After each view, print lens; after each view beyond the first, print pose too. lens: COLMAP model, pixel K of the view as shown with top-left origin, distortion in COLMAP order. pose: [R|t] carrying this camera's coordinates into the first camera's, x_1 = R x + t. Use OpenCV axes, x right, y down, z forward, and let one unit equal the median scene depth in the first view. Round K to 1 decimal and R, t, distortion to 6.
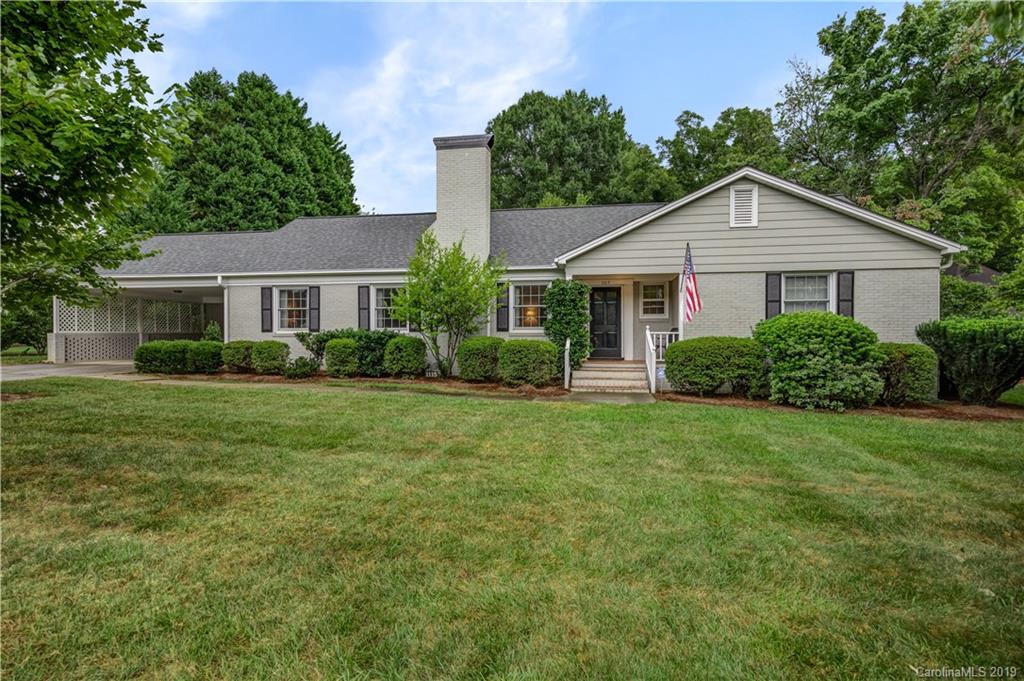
lens RADIAL K [[527.1, 0, 512.0], [0, 527.1, 340.5], [0, 0, 1]] dist [0.024306, -0.000135]
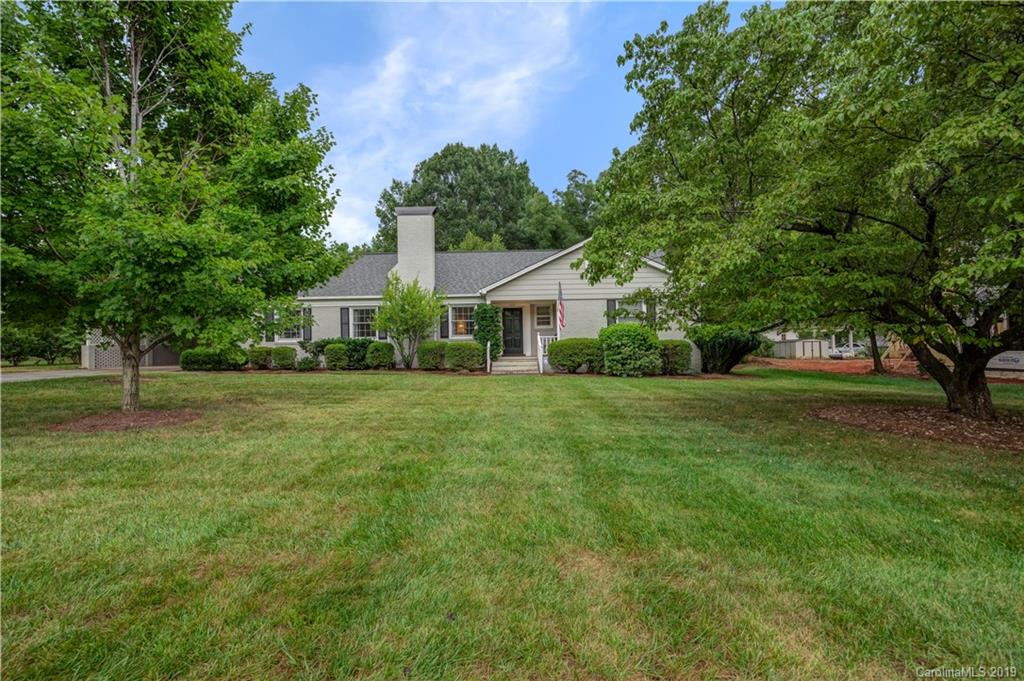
lens RADIAL K [[498.4, 0, 512.0], [0, 498.4, 340.5], [0, 0, 1]] dist [0.000627, 0.000039]
pose [[0.987122, -0.015119, 0.159250, -0.055557], [0.019529, 0.999467, -0.026164, 0.030980], [-0.158770, 0.028937, 0.986891, -0.427300]]
